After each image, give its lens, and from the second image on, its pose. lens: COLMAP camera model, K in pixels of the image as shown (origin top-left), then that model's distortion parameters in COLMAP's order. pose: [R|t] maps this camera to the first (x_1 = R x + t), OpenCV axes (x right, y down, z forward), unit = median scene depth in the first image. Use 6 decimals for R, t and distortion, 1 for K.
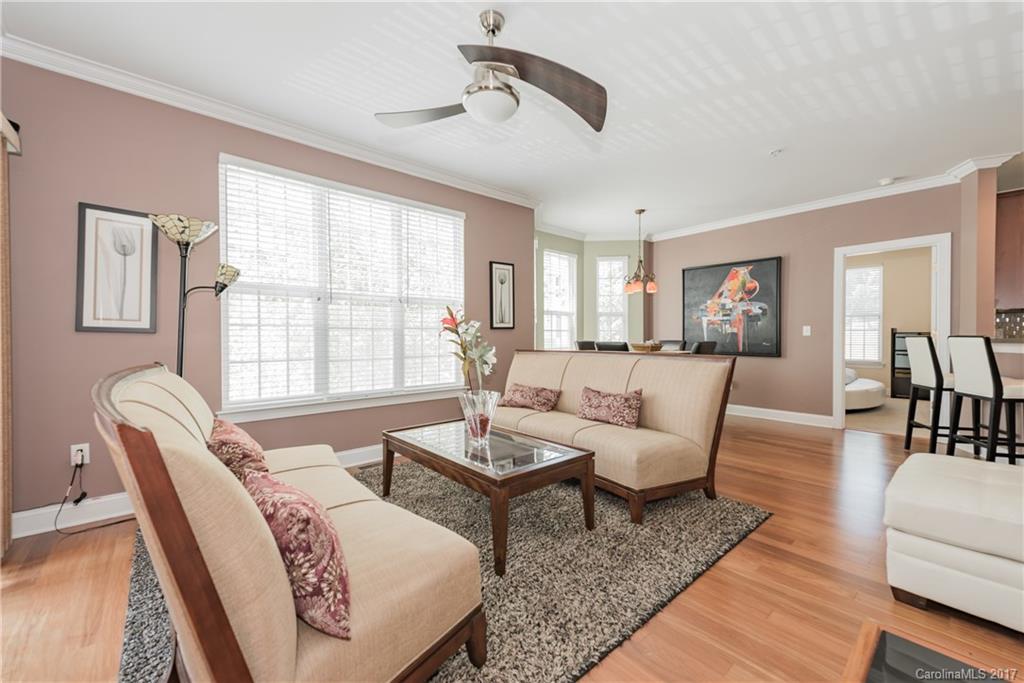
lens RADIAL K [[408.2, 0, 517.2], [0, 408.2, 336.8], [0, 0, 1]] dist [0.015598, -0.004057]
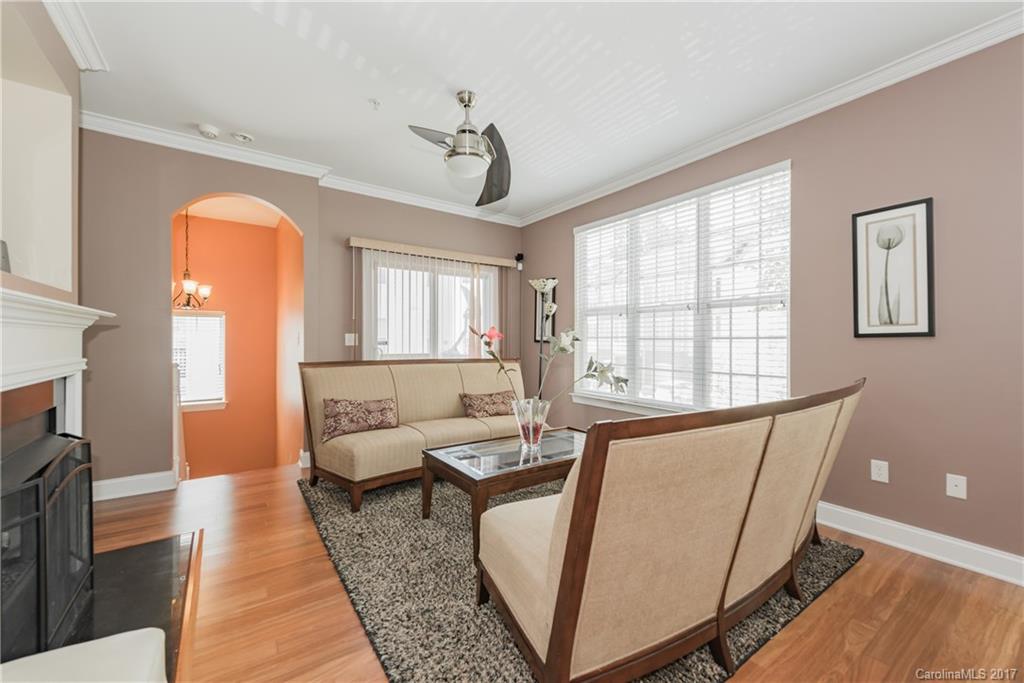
lens RADIAL K [[408.2, 0, 513.2], [0, 408.2, 341.9], [0, 0, 1]] dist [0.015598, -0.004057]
pose [[-0.116532, 0.008195, -0.993153, 0.427991], [-0.001118, 0.999964, 0.008382, -0.012967], [0.993186, 0.002087, -0.116518, 0.473605]]
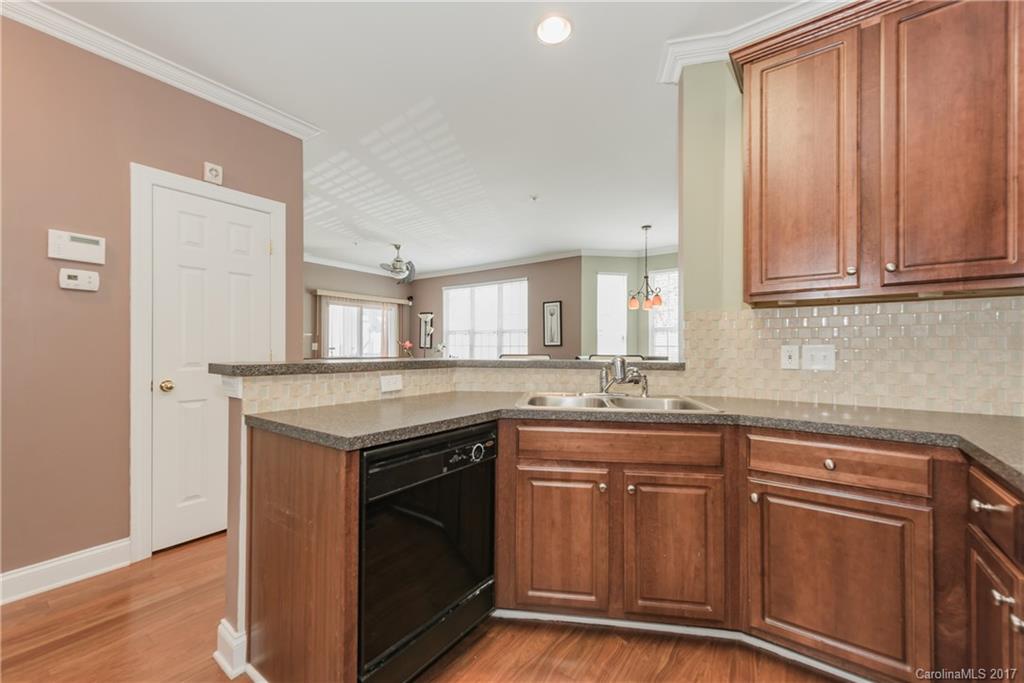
lens RADIAL K [[408.2, 0, 517.9], [0, 408.2, 347.8], [0, 0, 1]] dist [0.015598, -0.004057]
pose [[0.216861, 0.005022, -0.976190, 1.115291], [-0.003980, 0.999983, 0.004260, -0.014572], [0.976194, 0.002961, 0.216877, 0.445140]]
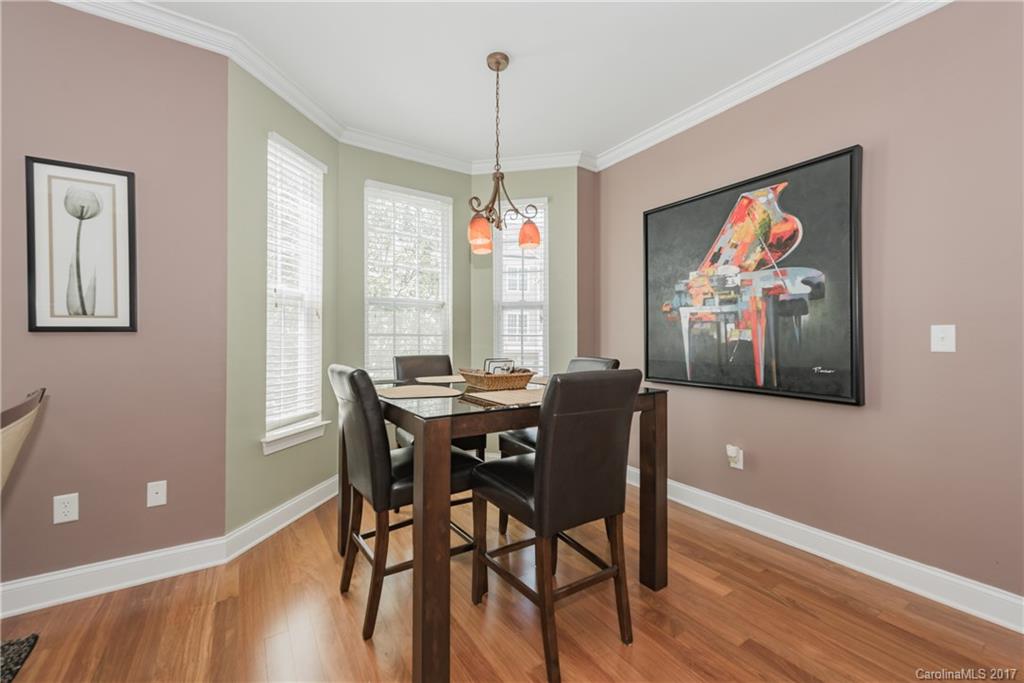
lens RADIAL K [[408.2, 0, 508.4], [0, 408.2, 334.6], [0, 0, 1]] dist [0.015598, -0.004057]
pose [[0.987994, 0.004670, -0.154421, 0.351675], [-0.006153, 0.999939, -0.009127, -0.011609], [0.154369, 0.009967, 0.987963, 0.533121]]
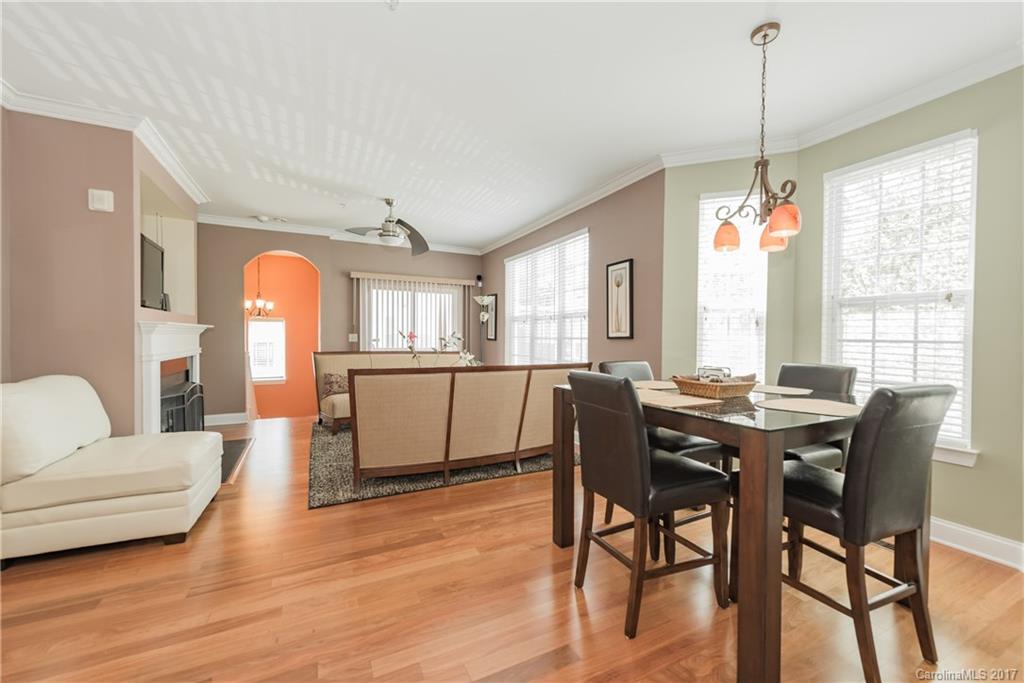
lens RADIAL K [[408.2, 0, 519.9], [0, 408.2, 345.4], [0, 0, 1]] dist [0.015598, -0.004057]
pose [[-0.262890, 0.022857, -0.964555, 0.687111], [-0.005260, 0.999671, 0.025122, -0.020655], [0.964812, 0.011678, -0.262683, 0.823001]]
